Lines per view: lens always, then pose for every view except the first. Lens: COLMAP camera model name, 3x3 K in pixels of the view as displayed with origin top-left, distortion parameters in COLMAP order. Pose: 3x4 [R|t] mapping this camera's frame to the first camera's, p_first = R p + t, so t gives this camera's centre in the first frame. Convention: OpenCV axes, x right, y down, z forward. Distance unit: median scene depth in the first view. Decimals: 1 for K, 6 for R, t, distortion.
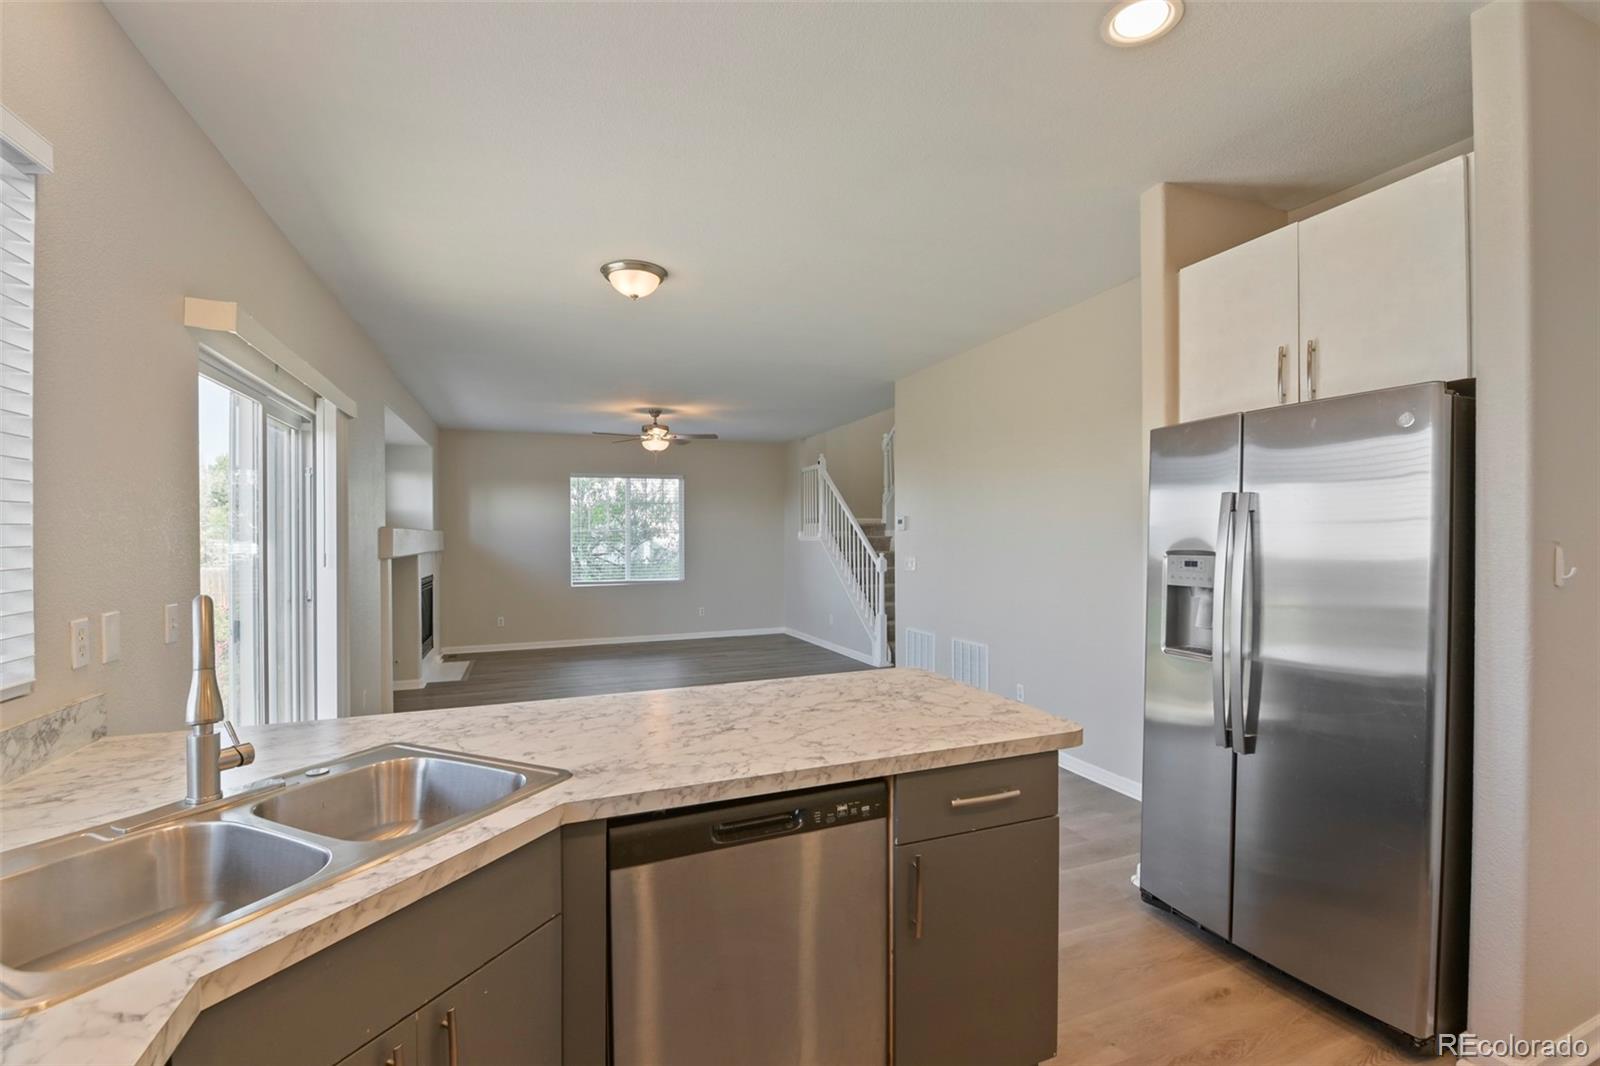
lens RADIAL K [[697.5, 0, 800.9], [0, 697.5, 532.9], [0, 0, 1]] dist [0.004943, -0.006920]
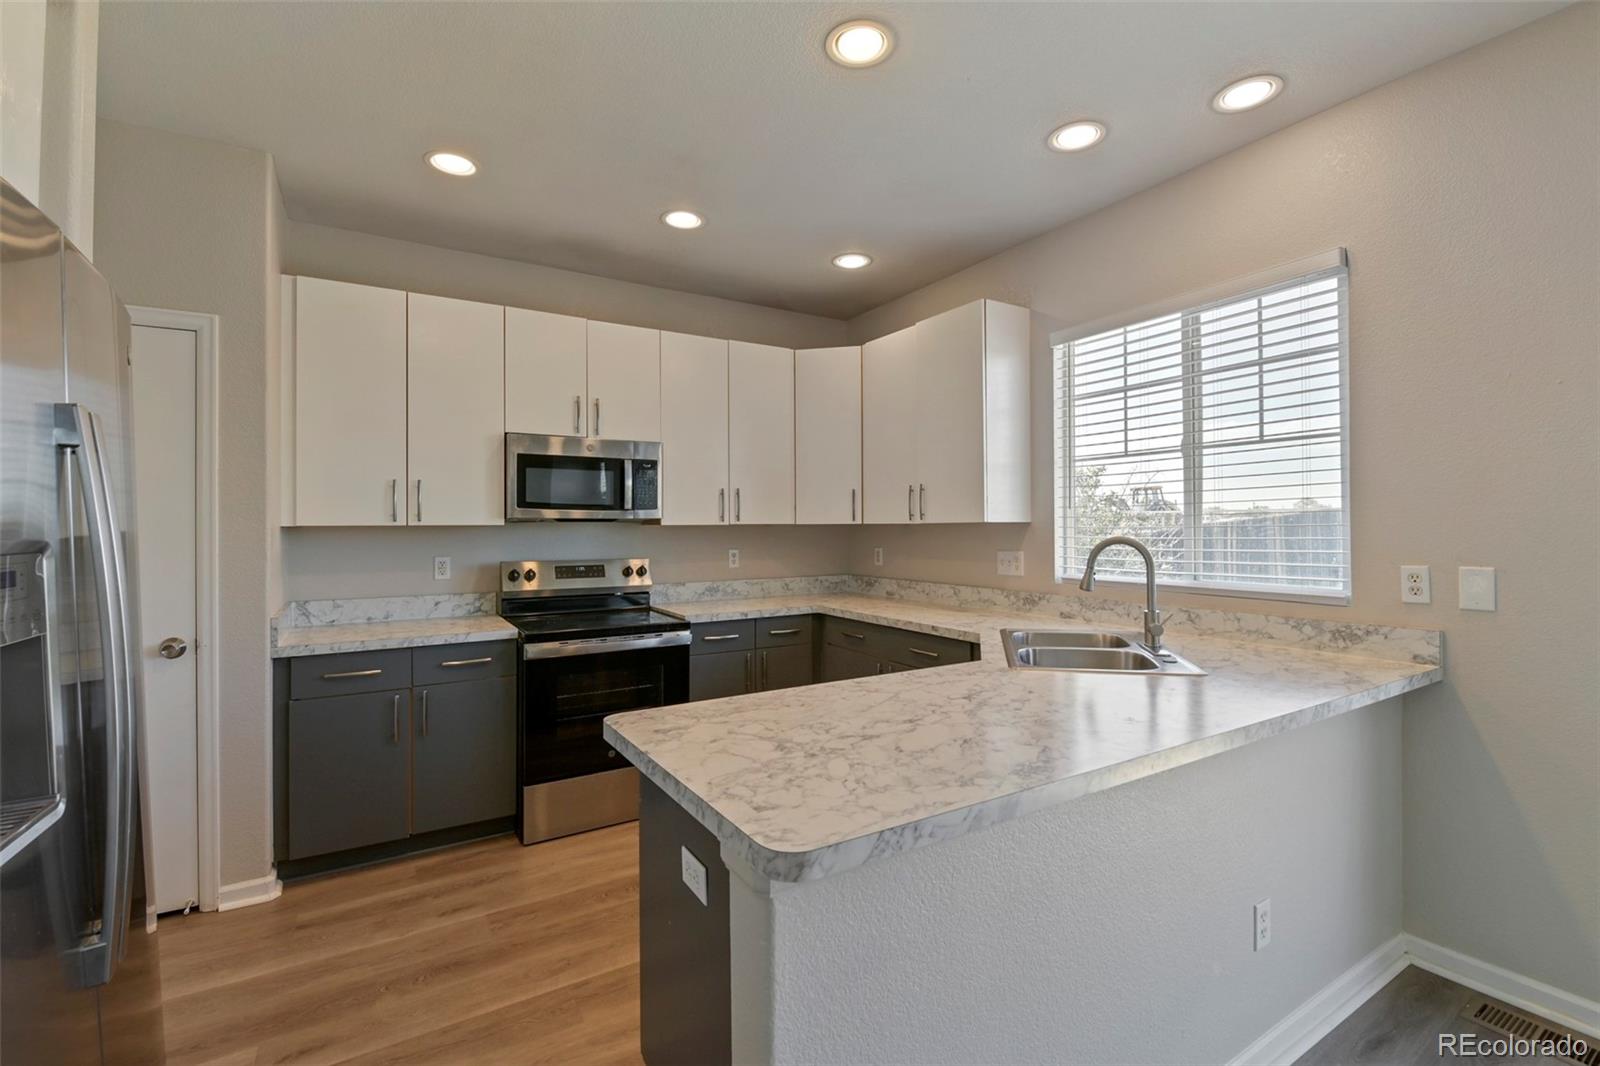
lens RADIAL K [[697.5, 0, 791.8], [0, 697.5, 517.2], [0, 0, 1]] dist [0.004943, -0.006920]
pose [[-0.985287, 0.010695, -0.170571, 0.280448], [0.013628, 0.999779, -0.016034, 0.029665], [0.170362, -0.018122, -0.985215, 1.735514]]
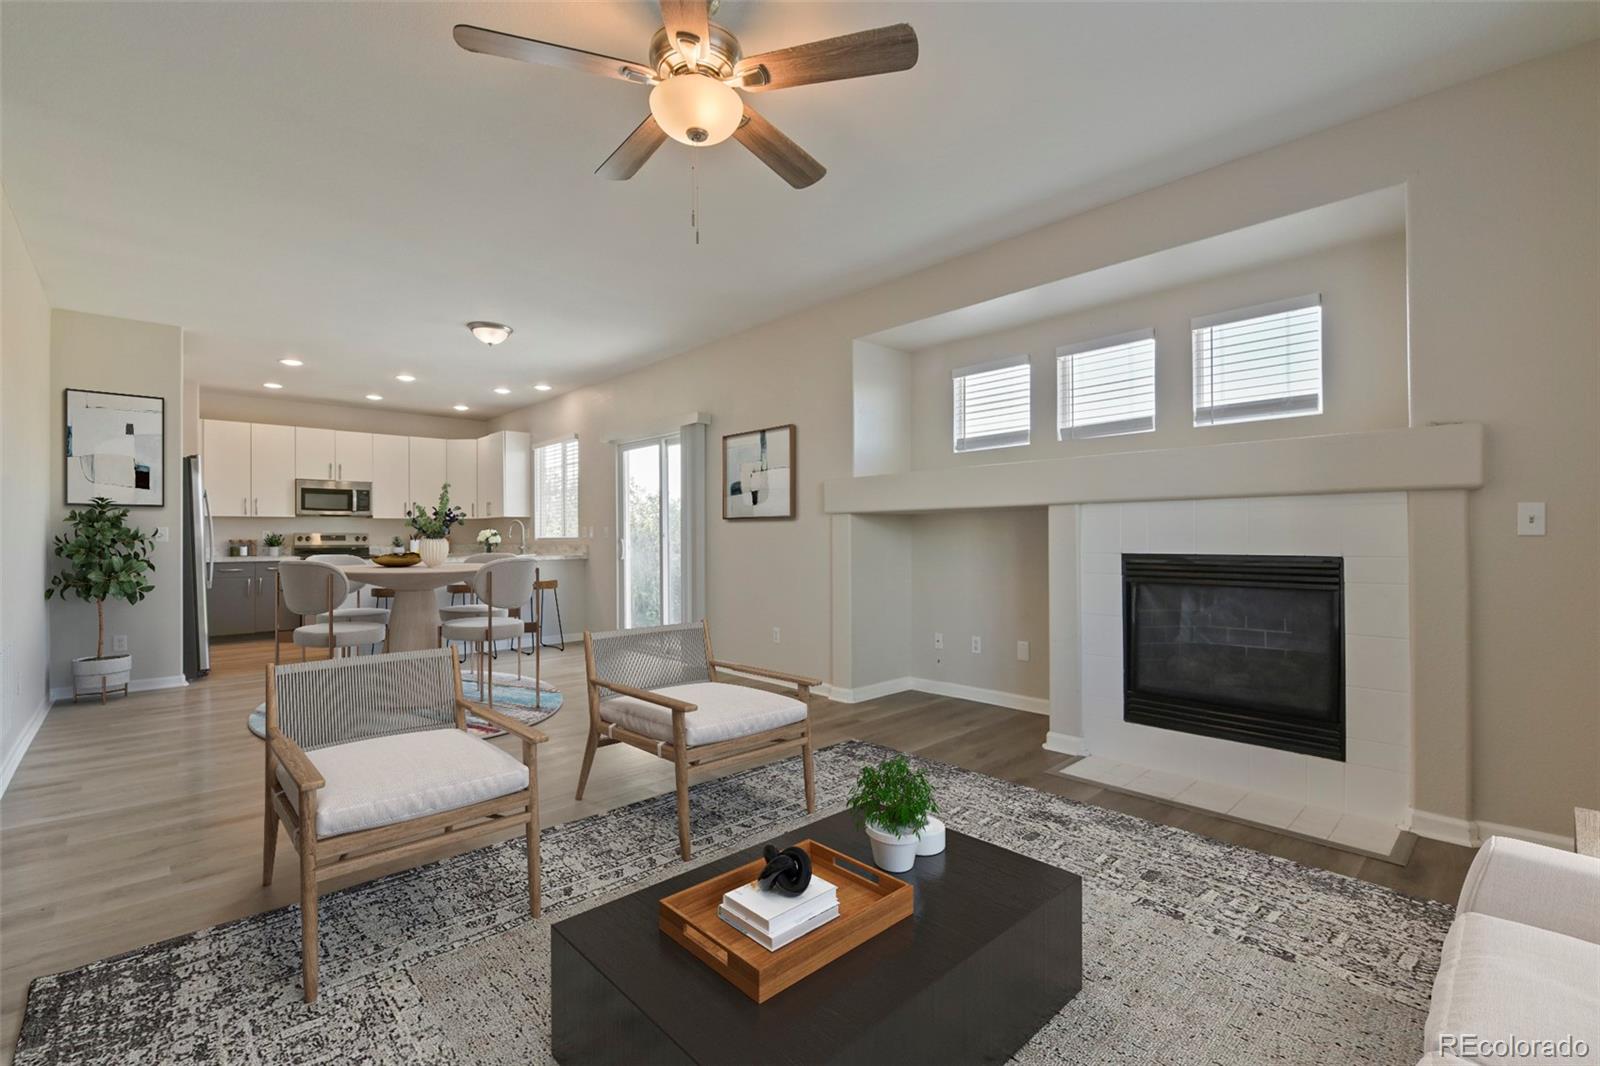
lens RADIAL K [[697.5, 0, 807.3], [0, 697.5, 524.1], [0, 0, 1]] dist [0.004943, -0.006920]
pose [[-0.925125, 0.008098, -0.379576, -0.546216], [0.015911, 0.999721, -0.017449, 0.173366], [0.379329, -0.022182, -0.924996, 4.872138]]
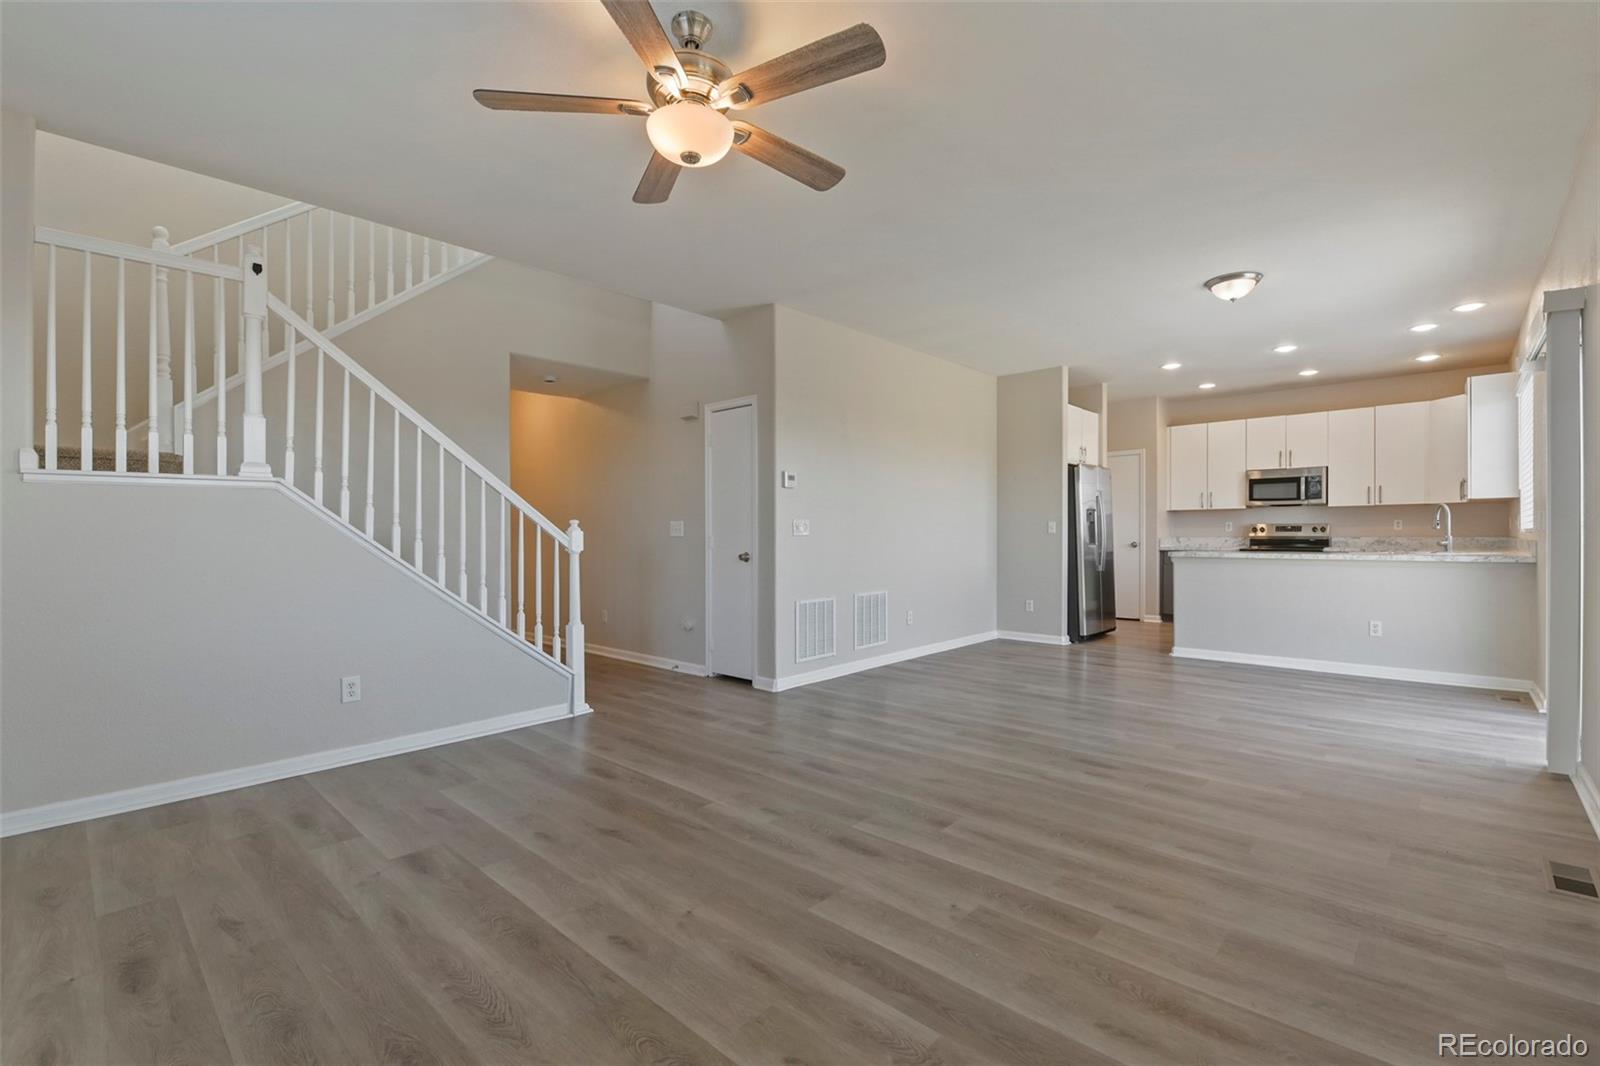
lens RADIAL K [[697.5, 0, 804.4], [0, 697.5, 549.0], [0, 0, 1]] dist [0.004943, -0.006920]
pose [[-0.435507, -0.009991, 0.900130, -1.926769], [0.007367, 0.999865, 0.014662, 0.174541], [-0.900155, 0.013017, -0.435375, 4.141889]]
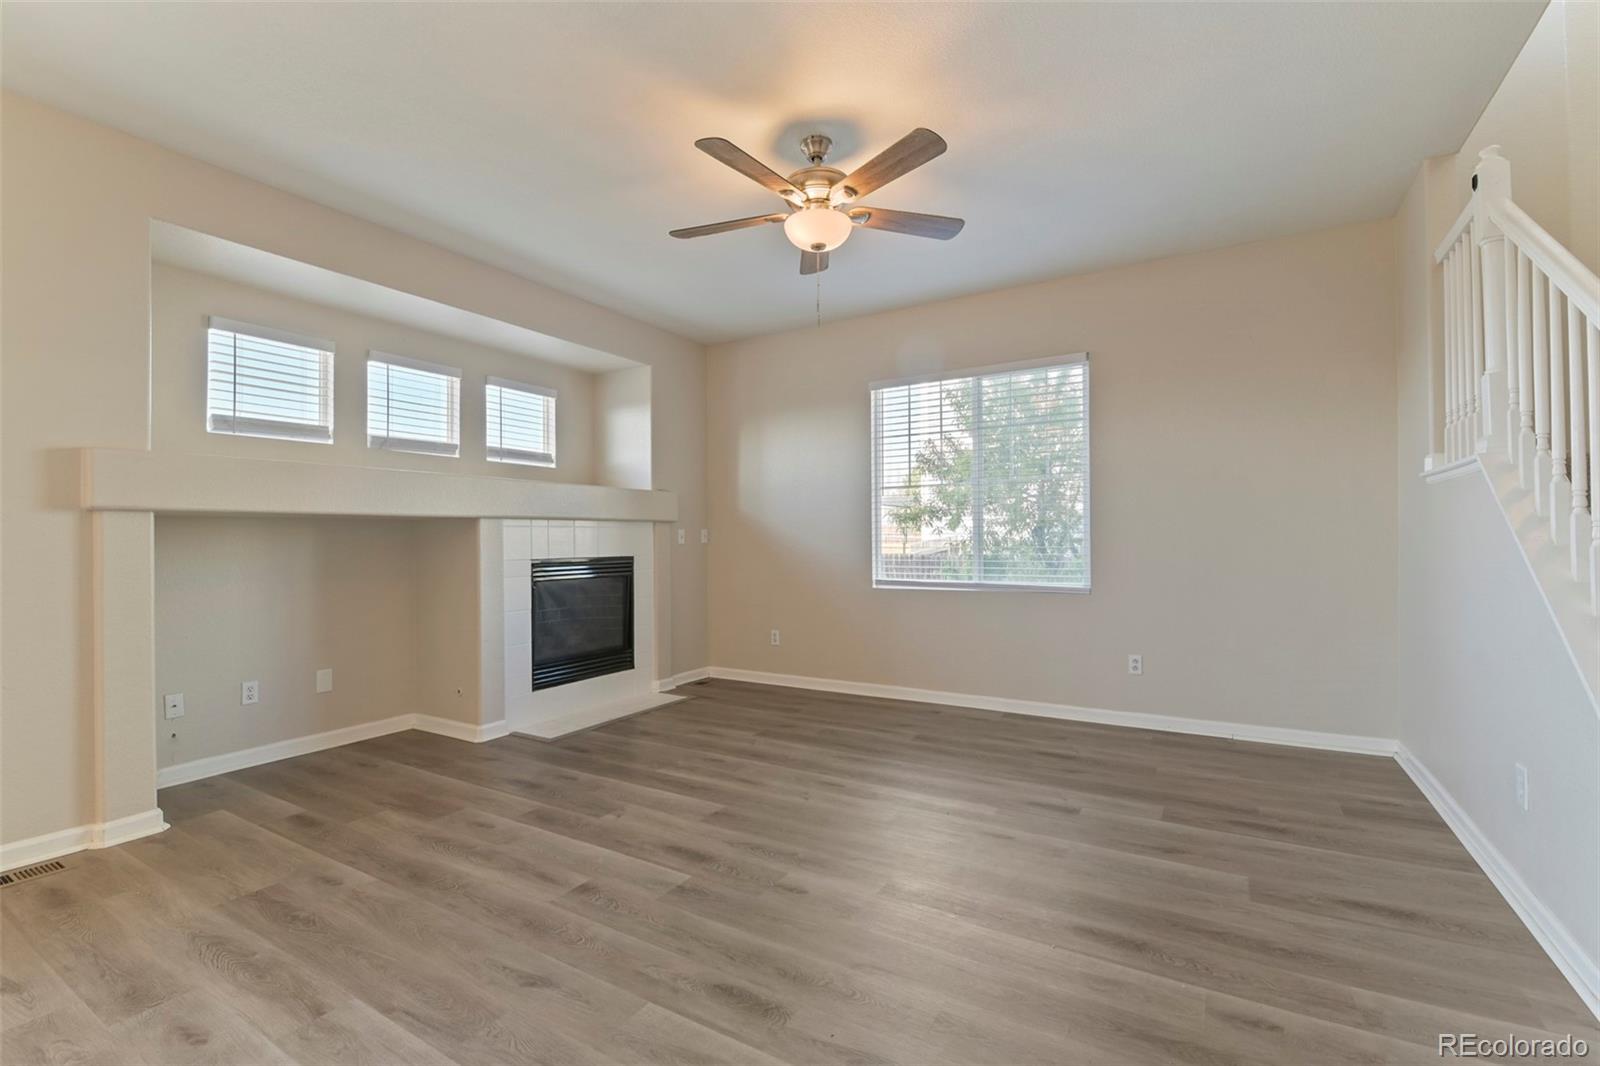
lens RADIAL K [[697.5, 0, 800.8], [0, 697.5, 535.5], [0, 0, 1]] dist [0.004943, -0.006920]
pose [[0.609142, -0.001392, -0.793060, 0.335892], [0.007341, 0.999966, 0.003884, 0.149666], [0.793027, -0.008188, 0.609131, 2.886420]]
